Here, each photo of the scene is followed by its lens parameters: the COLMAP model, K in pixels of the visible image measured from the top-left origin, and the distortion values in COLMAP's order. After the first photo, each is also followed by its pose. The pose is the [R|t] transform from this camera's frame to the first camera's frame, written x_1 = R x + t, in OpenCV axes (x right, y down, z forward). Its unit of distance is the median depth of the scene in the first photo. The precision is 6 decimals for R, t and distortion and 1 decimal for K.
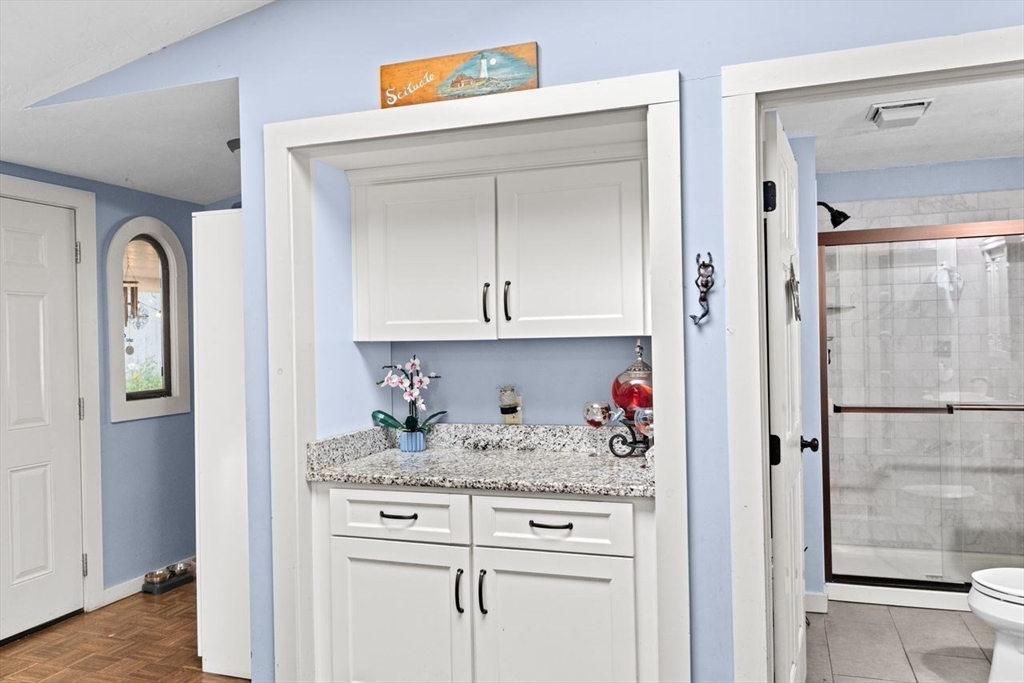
lens RADIAL K [[760.1, 0, 512.0], [0, 760.1, 341.5], [0, 0, 1]] dist [0.005644, 0.002375]
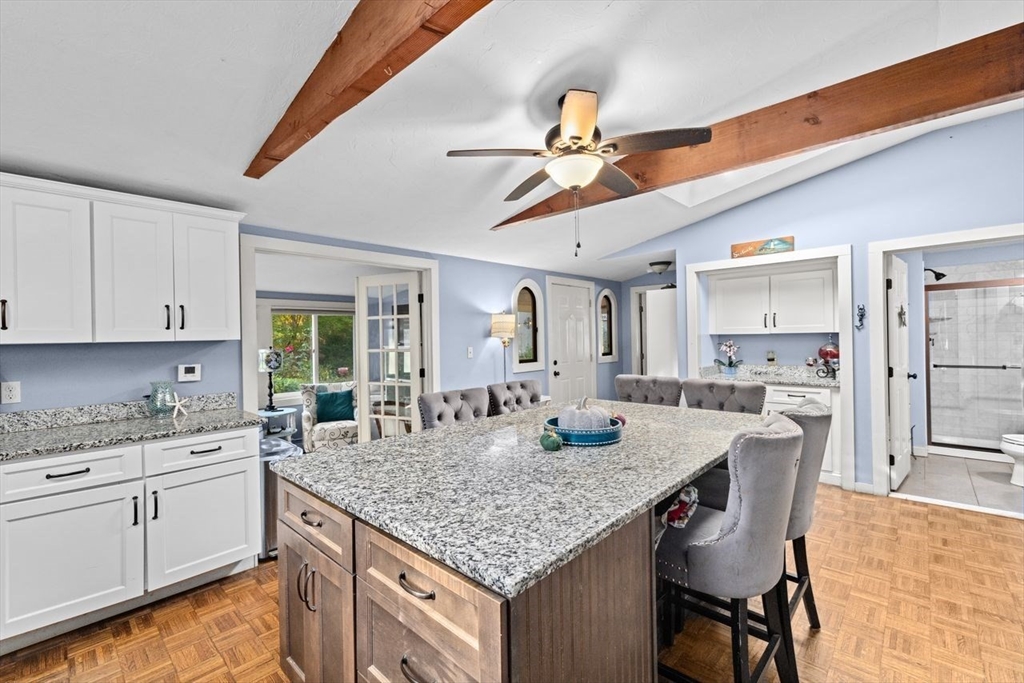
lens RADIAL K [[439.2, 0, 510.5], [0, 439.2, 337.5], [0, 0, 1]] dist [-0.000607, 0.000536]
pose [[0.912913, 0.004773, -0.408126, -0.235050], [-0.002940, 0.999983, 0.005121, 0.005779], [0.408144, -0.003475, 0.912911, -0.891737]]
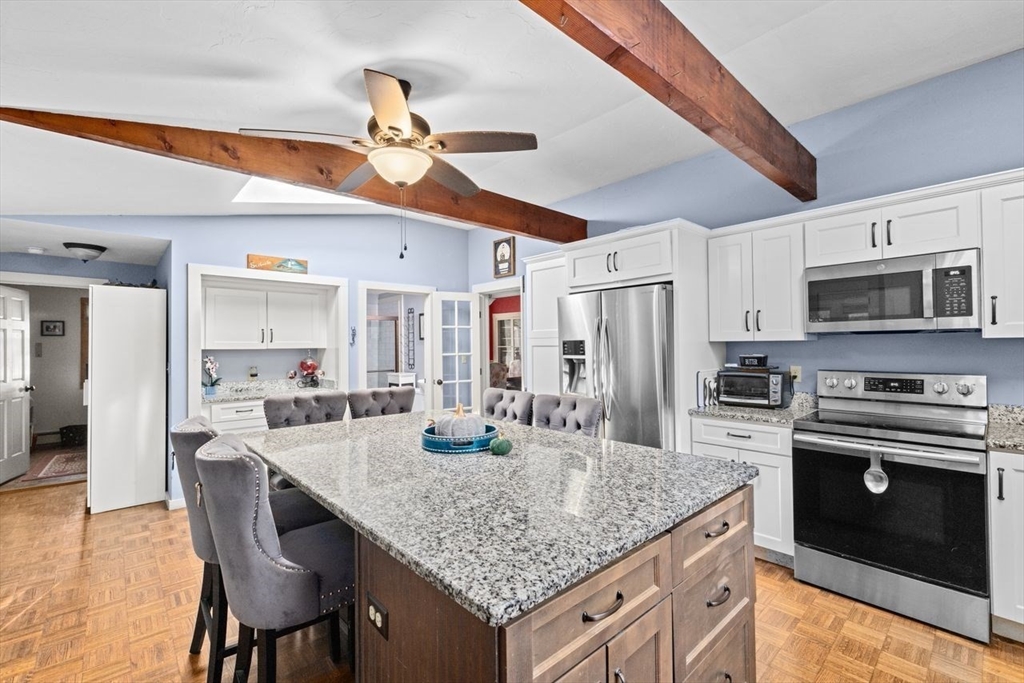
lens RADIAL K [[440.8, 0, 512.0], [0, 440.8, 341.5], [0, 0, 1]] dist [-0.001202, 0.000038]
pose [[0.476790, 0.025350, 0.878652, -1.041453], [0.004258, 0.999506, -0.031147, 0.025100], [-0.879007, 0.018592, 0.476447, -0.608350]]
